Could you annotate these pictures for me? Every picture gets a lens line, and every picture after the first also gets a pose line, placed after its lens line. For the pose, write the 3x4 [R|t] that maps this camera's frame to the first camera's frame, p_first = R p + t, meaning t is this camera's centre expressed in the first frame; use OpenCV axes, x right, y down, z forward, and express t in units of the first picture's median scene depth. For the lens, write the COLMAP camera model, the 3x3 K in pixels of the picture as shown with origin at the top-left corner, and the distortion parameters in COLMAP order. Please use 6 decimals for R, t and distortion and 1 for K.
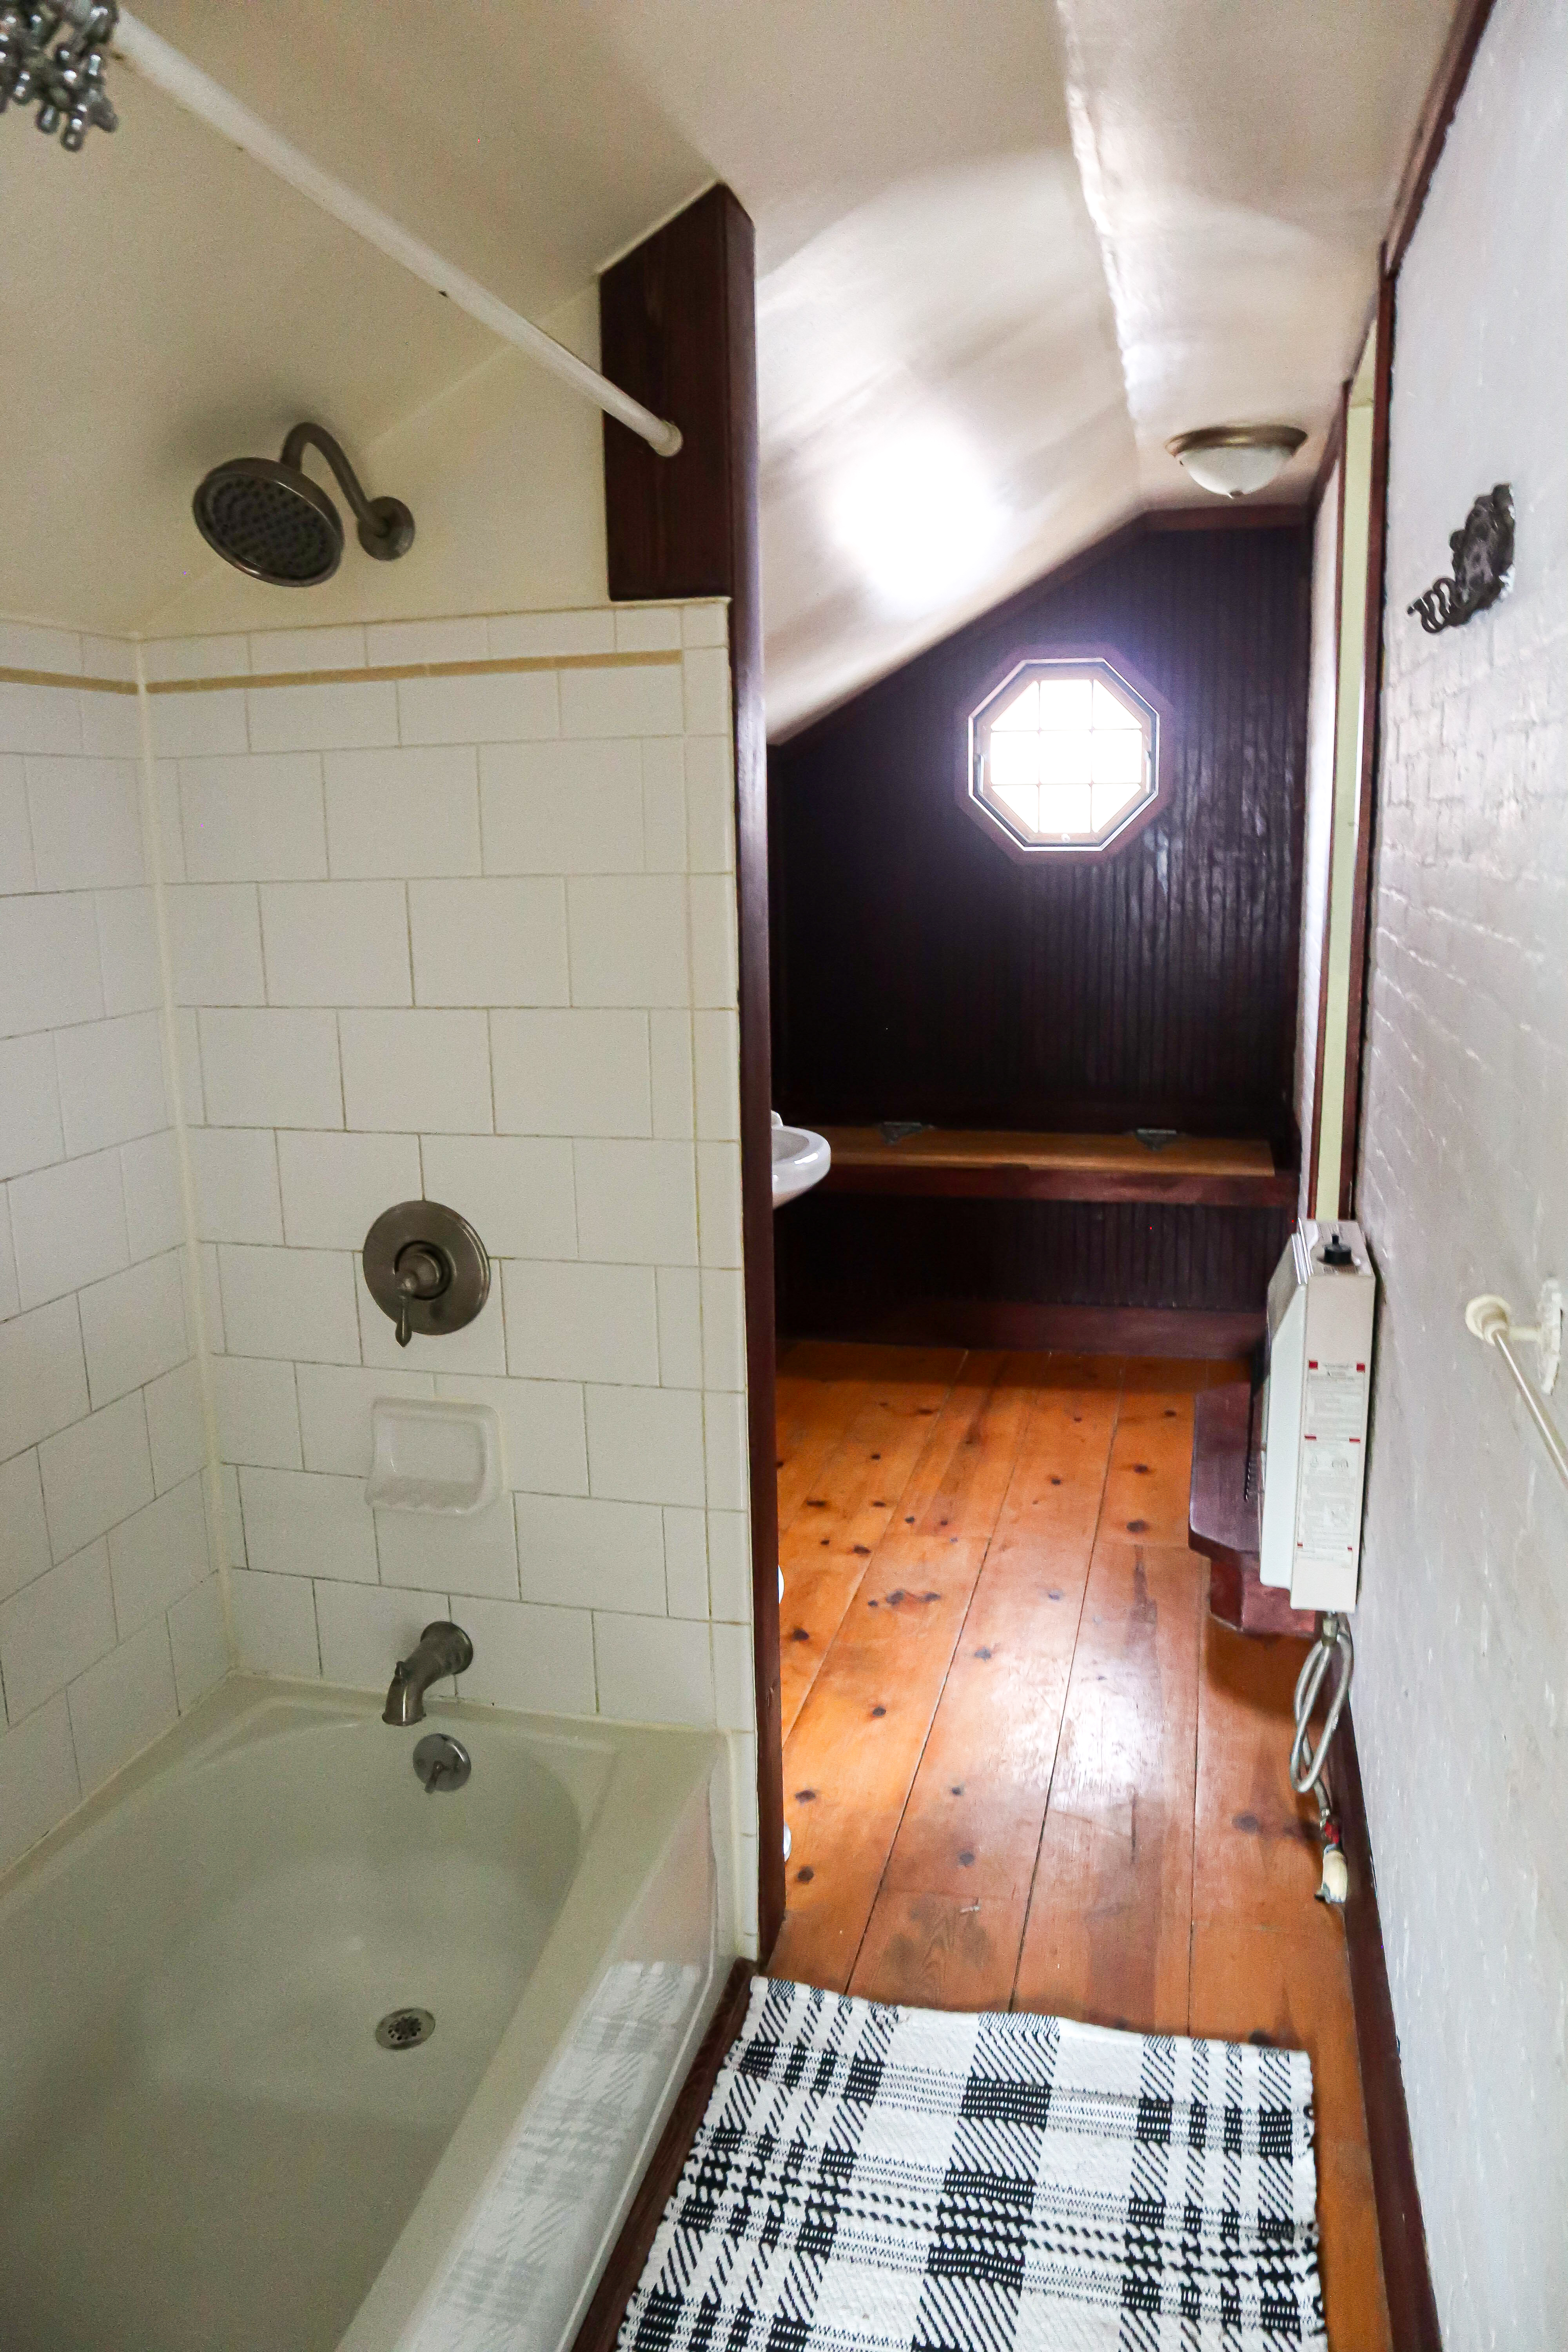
lens RADIAL K [[1609.4, 0, 784.0], [0, 1609.4, 1176.0], [0, 0, 1]] dist [-0.097964, -0.000311]
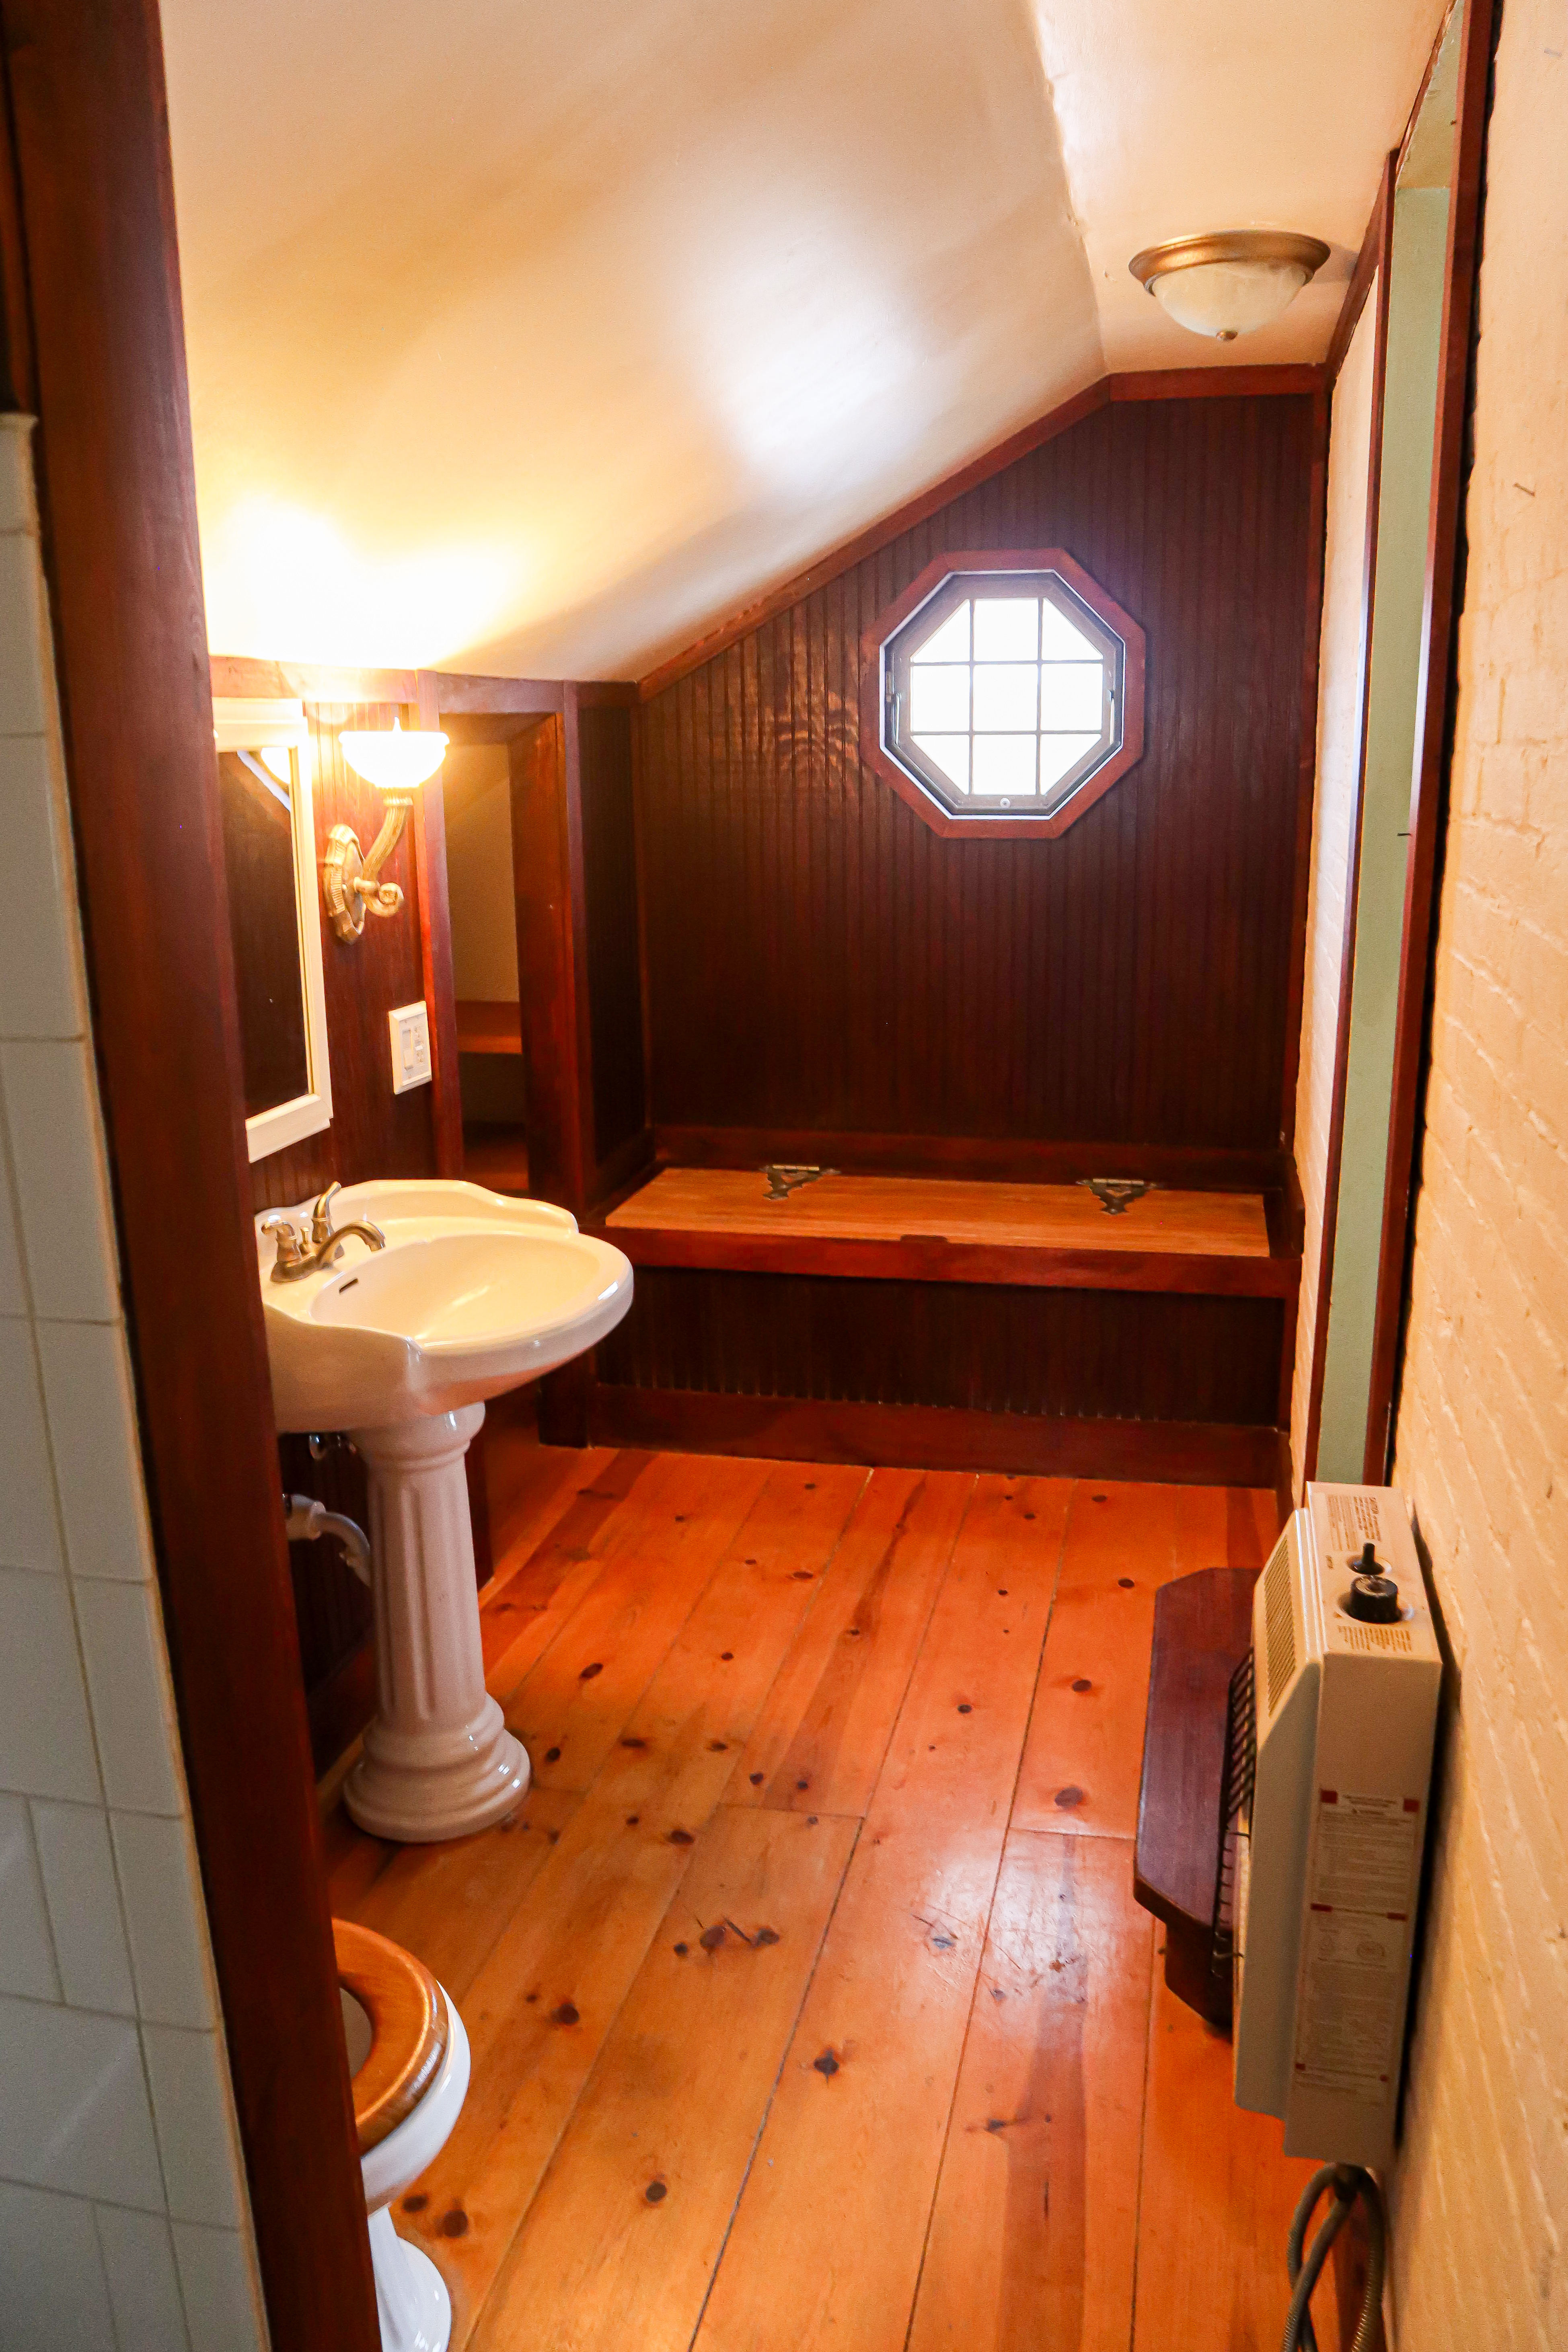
lens RADIAL K [[1704.2, 0, 784.0], [0, 1704.2, 1176.0], [0, 0, 1]] dist [-0.117802, 0.125030]
pose [[0.999798, -0.000227, 0.020093, 0.069265], [-0.000385, 0.999536, 0.030456, -0.072677], [-0.020091, -0.030458, 0.999334, 0.228765]]
